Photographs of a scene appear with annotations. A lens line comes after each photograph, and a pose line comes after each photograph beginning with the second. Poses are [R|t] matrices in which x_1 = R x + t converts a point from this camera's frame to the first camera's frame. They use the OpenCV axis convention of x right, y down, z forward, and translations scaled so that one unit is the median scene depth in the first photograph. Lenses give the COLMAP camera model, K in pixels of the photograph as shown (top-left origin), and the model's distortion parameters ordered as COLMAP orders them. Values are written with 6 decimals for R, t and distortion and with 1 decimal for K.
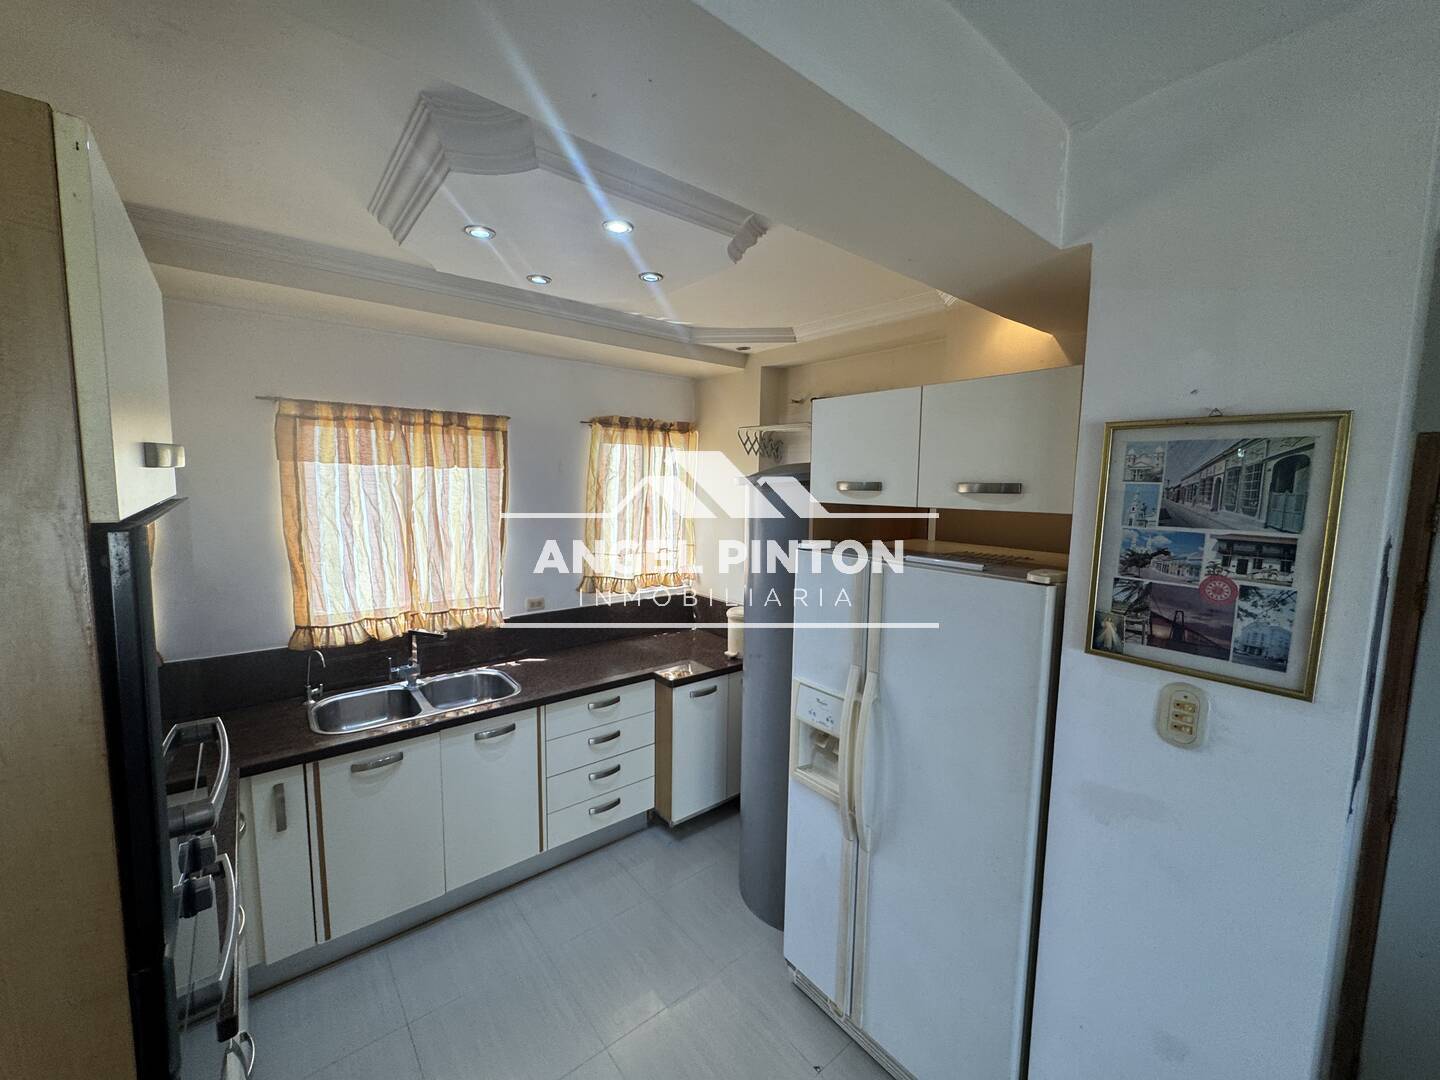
lens RADIAL K [[575.1, 0, 718.9], [0, 575.1, 536.6], [0, 0, 1]] dist [-0.001946, -0.000257]
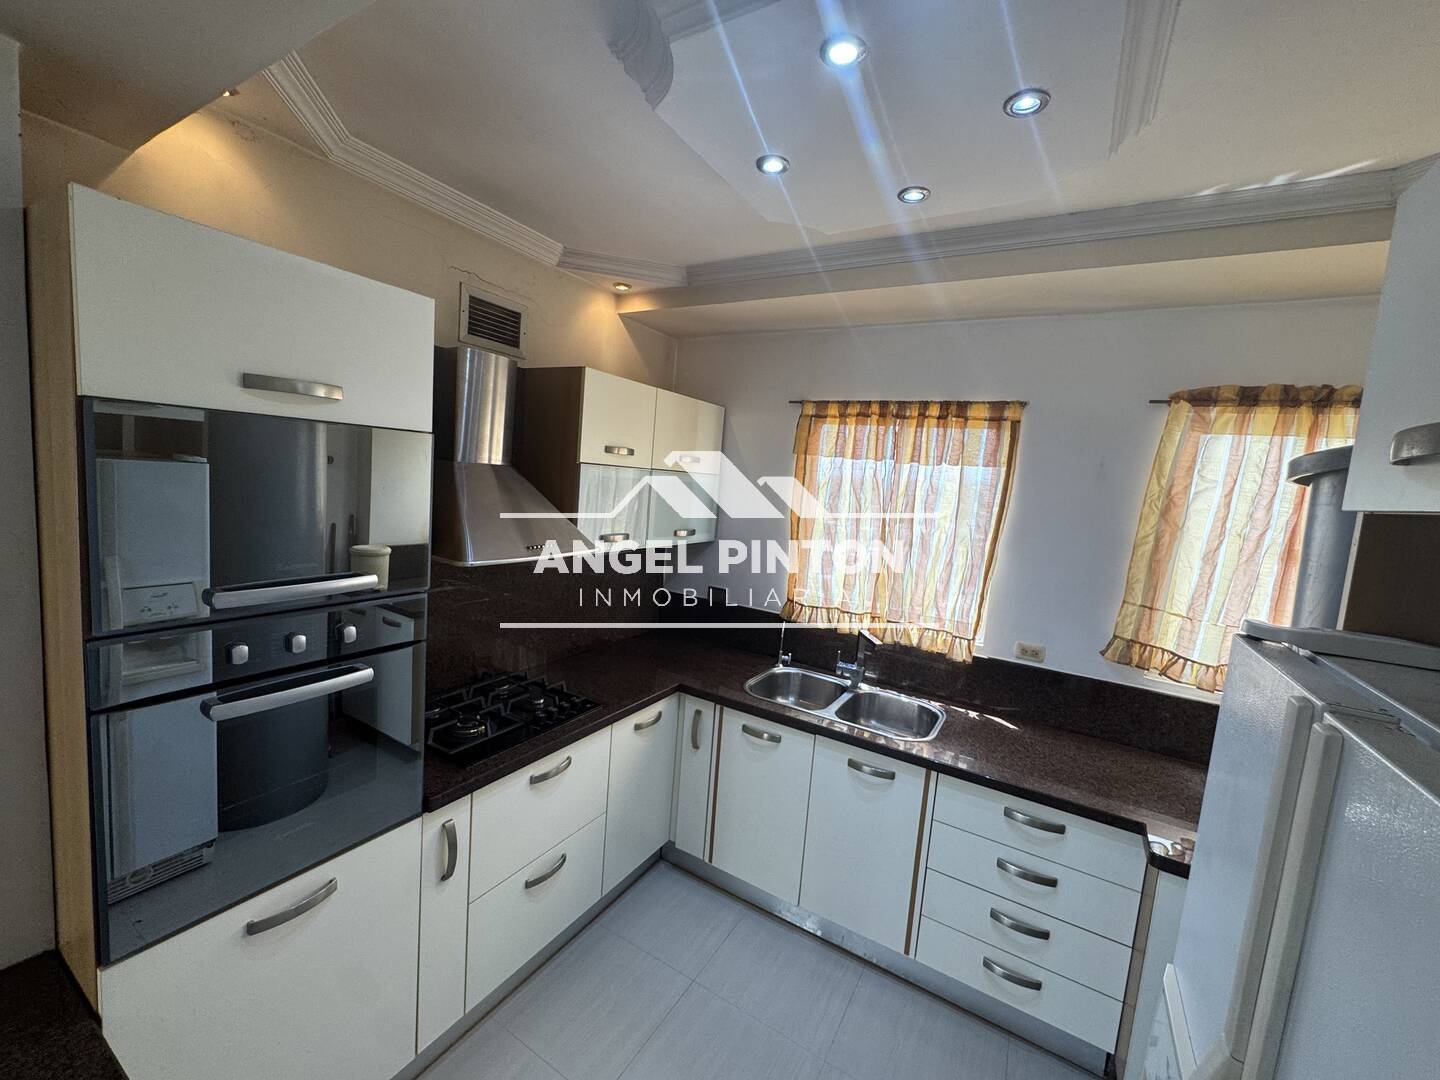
lens RADIAL K [[575.1, 0, 714.1], [0, 575.1, 536.1], [0, 0, 1]] dist [-0.001946, -0.000257]
pose [[0.344752, 0.108506, -0.932401, 0.243140], [-0.165820, 0.984716, 0.053282, -0.002889], [0.923931, 0.136242, 0.357476, 0.382572]]
